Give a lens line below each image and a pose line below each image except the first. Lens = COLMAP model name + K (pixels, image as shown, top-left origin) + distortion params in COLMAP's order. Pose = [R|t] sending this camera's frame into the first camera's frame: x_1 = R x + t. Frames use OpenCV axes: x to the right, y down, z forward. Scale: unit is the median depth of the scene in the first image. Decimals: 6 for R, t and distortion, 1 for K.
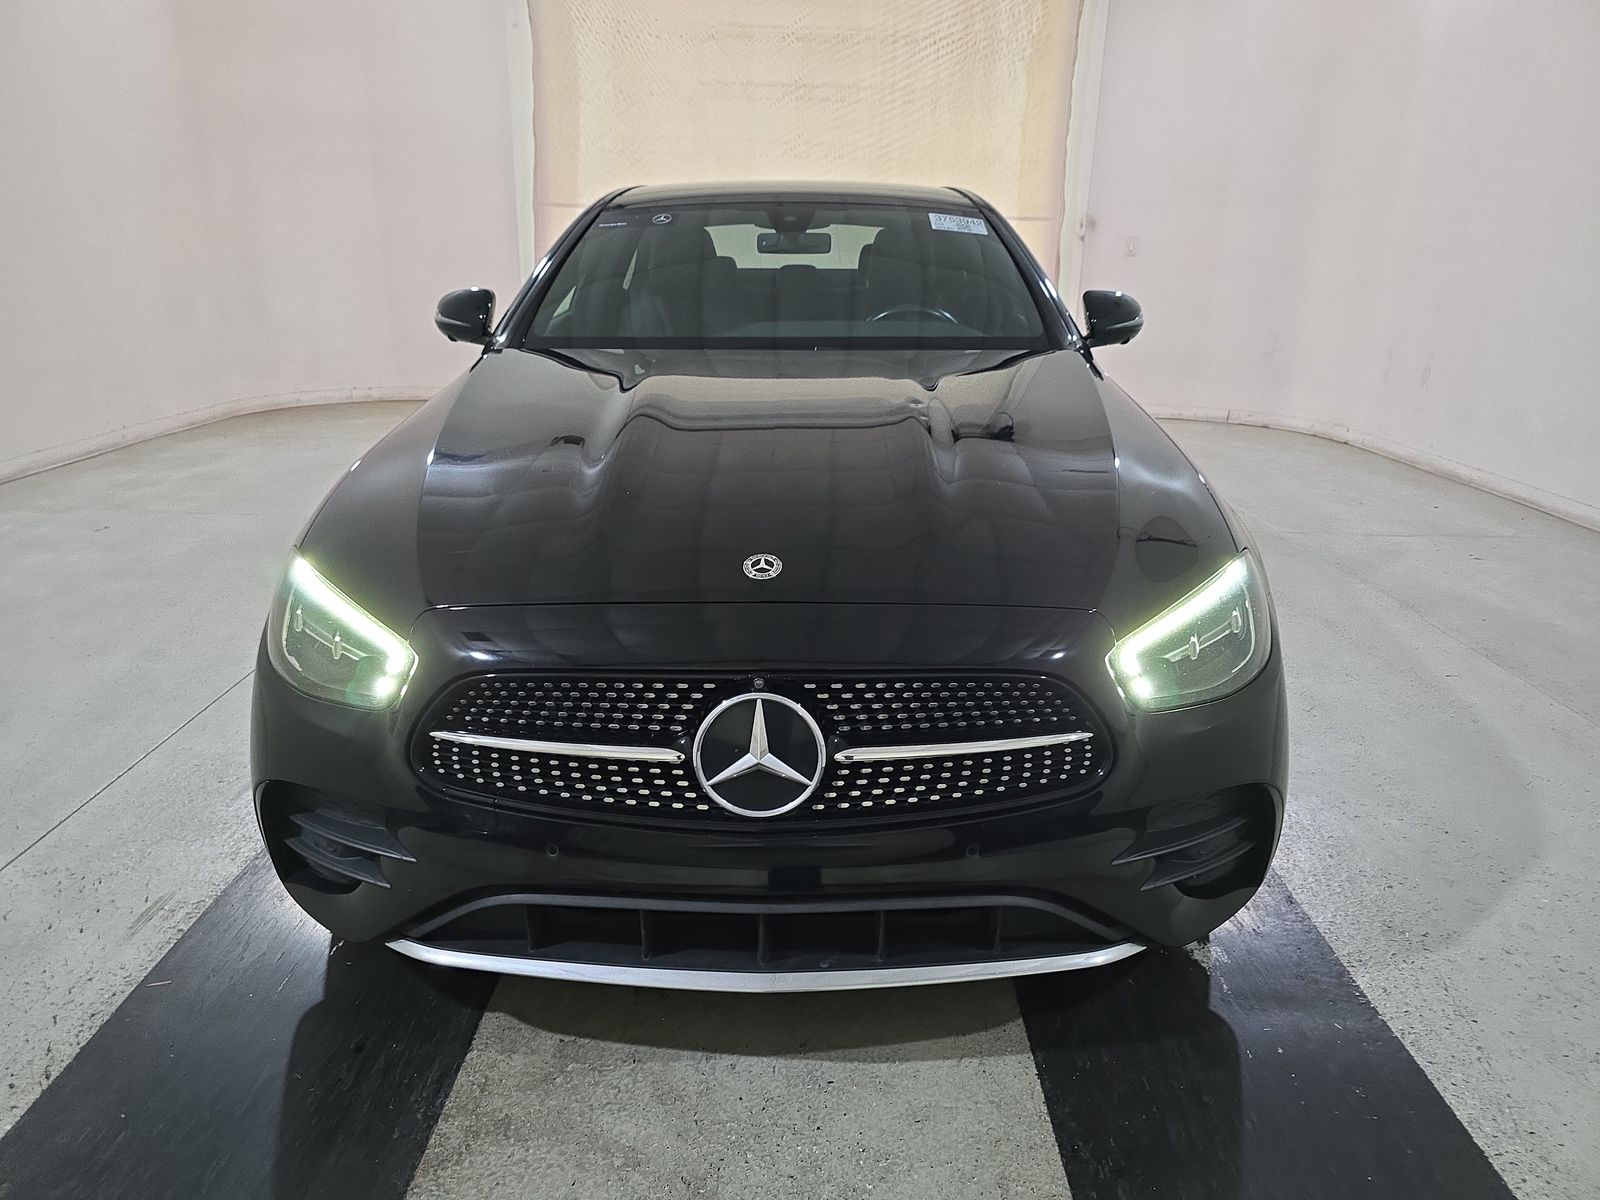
lens RADIAL K [[1084.6, 0, 792.3], [0, 1084.6, 597.5], [0, 0, 1]] dist [0.042701, -0.036705]
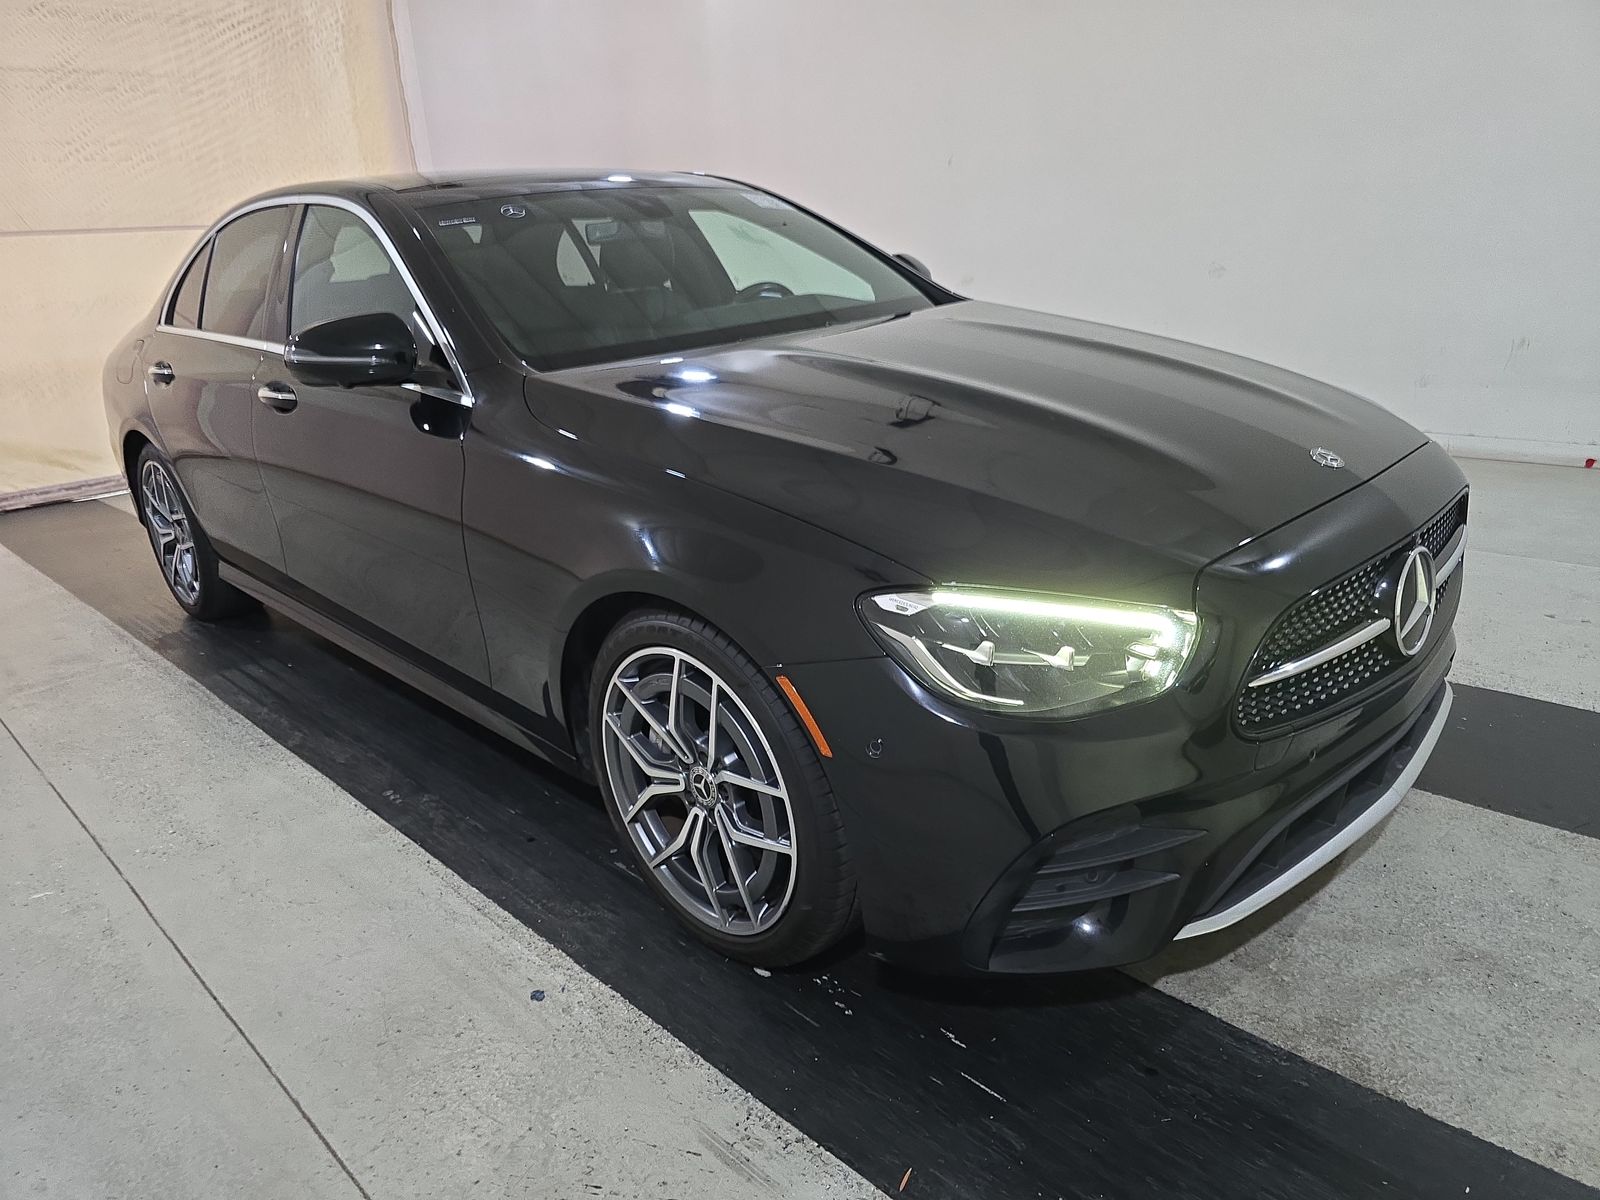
lens RADIAL K [[1084.6, 0, 793.0], [0, 1084.6, 601.5], [0, 0, 1]] dist [0.042701, -0.036705]
pose [[0.700358, -0.287488, 0.653337, -0.260336], [0.288653, 0.951194, 0.109127, -0.038300], [-0.652823, 0.112160, 0.749161, 0.105801]]
